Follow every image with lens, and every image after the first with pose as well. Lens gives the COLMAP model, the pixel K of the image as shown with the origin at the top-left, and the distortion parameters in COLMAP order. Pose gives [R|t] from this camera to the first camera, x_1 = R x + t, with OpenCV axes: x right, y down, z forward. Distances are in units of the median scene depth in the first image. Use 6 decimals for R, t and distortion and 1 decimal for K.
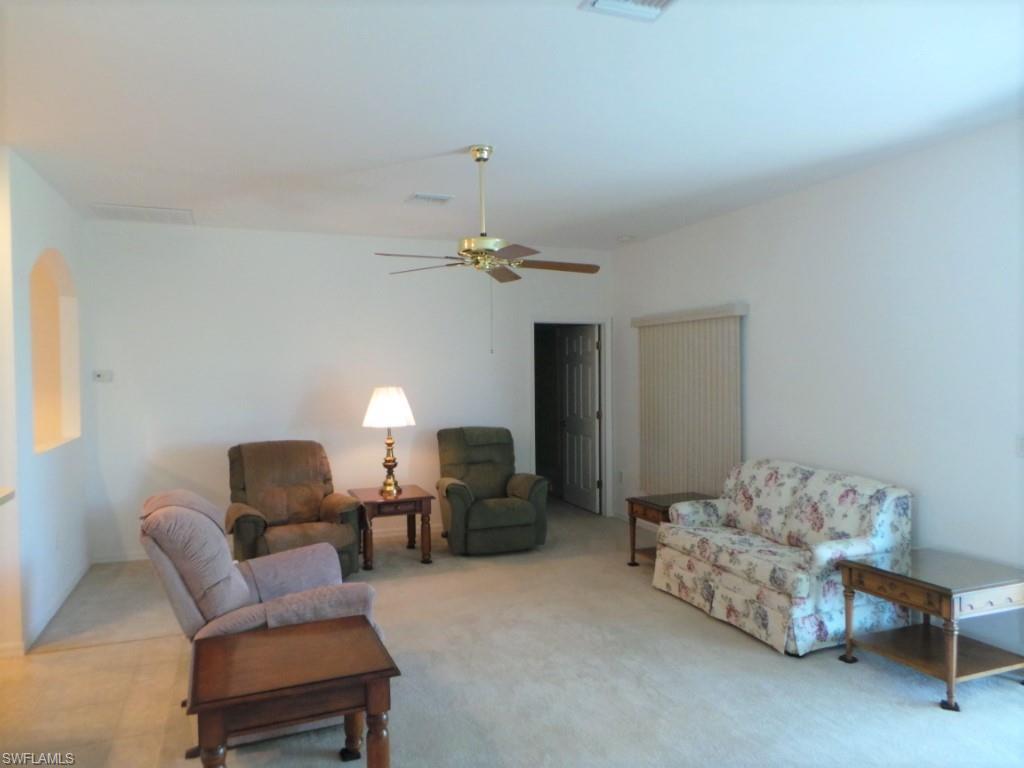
lens RADIAL K [[704.0, 0, 514.4], [0, 704.0, 386.1], [0, 0, 1]] dist [-0.002466, 0.003758]
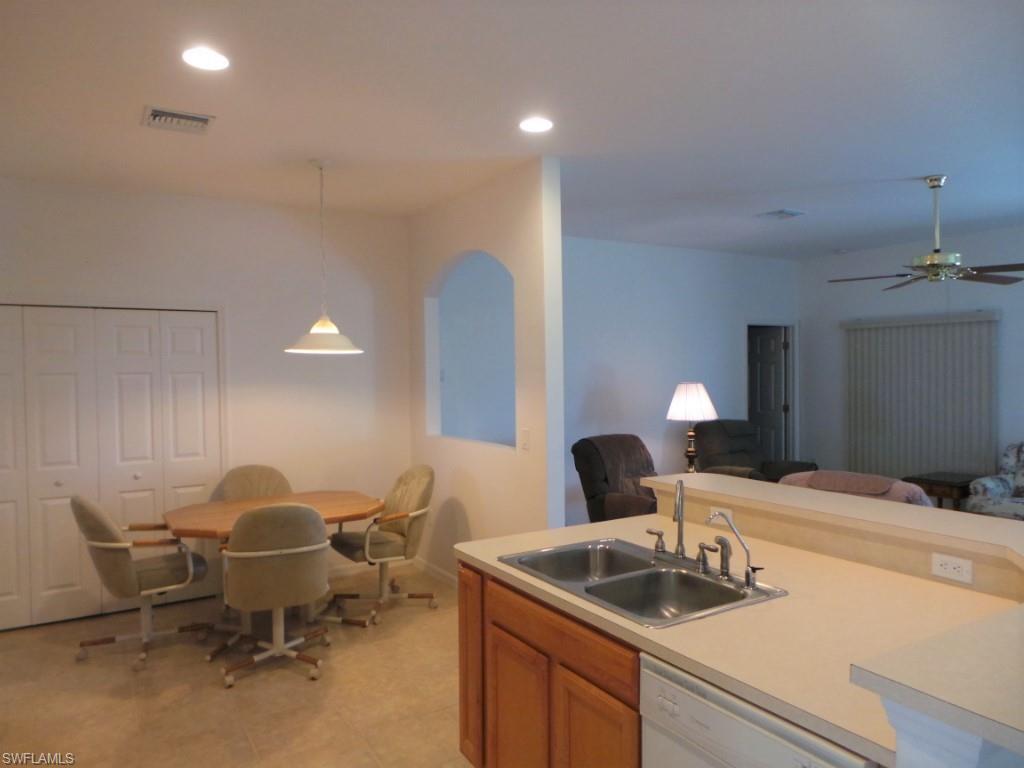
lens RADIAL K [[704.0, 0, 514.4], [0, 704.0, 386.1], [0, 0, 1]] dist [-0.002466, 0.003758]
pose [[0.985610, -0.010195, 0.168725, -0.642855], [0.010301, 0.999947, 0.000249, 0.002291], [-0.168719, 0.001492, 0.985663, -0.026143]]
